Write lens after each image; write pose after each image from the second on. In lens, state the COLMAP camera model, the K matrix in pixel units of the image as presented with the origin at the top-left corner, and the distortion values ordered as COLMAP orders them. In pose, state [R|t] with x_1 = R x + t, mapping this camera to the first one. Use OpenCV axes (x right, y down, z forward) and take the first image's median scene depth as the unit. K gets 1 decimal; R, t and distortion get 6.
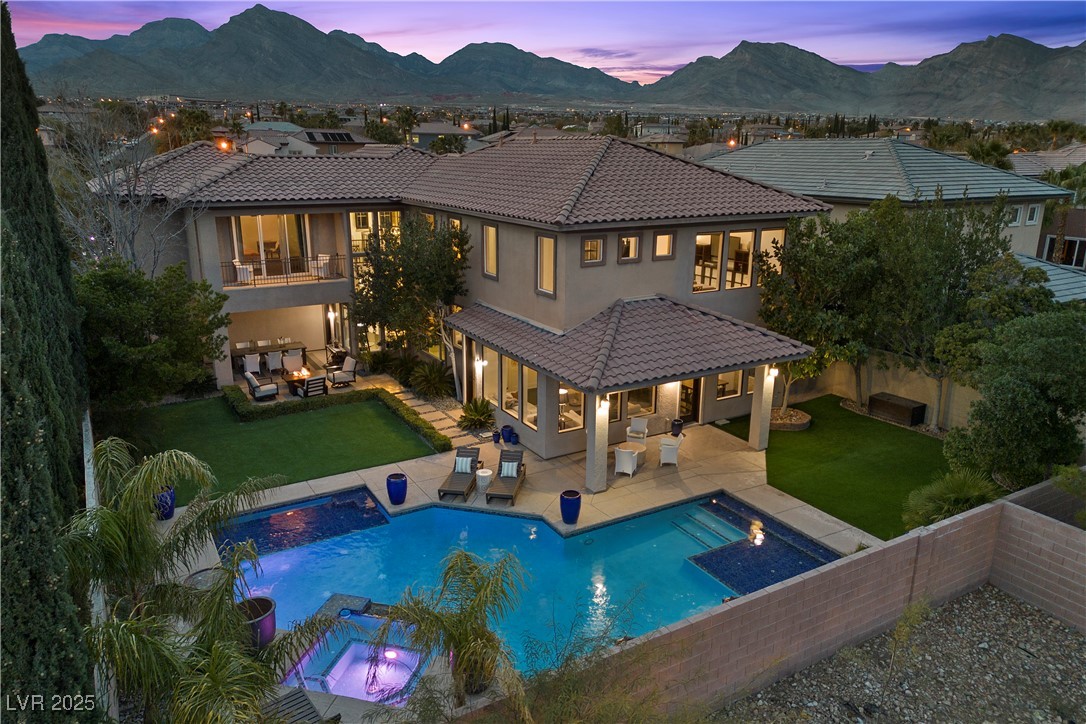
lens RADIAL K [[751.6, 0, 538.7], [0, 751.6, 361.3], [0, 0, 1]] dist [0.063178, -0.045698]
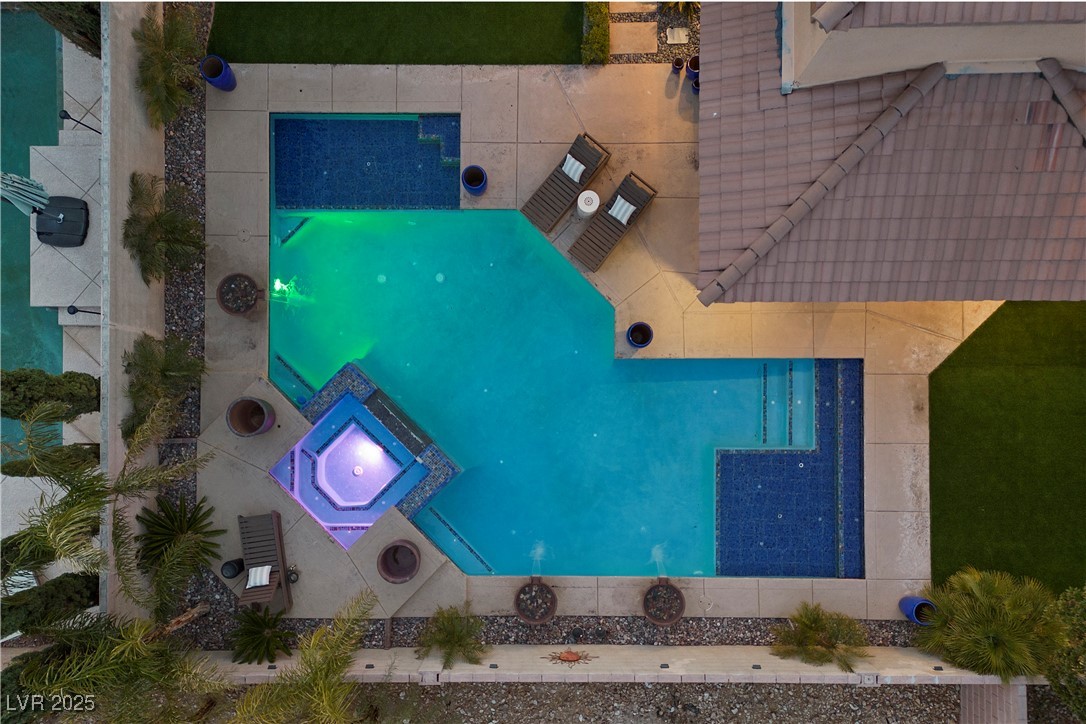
lens RADIAL K [[751.6, 0, 534.0], [0, 751.6, 406.6], [0, 0, 1]] dist [0.063178, -0.045698]
pose [[0.861837, 0.506427, -0.027725, 0.004583], [-0.110438, 0.240735, 0.964287, -0.472409], [0.495016, -0.827996, 0.263403, 0.545343]]
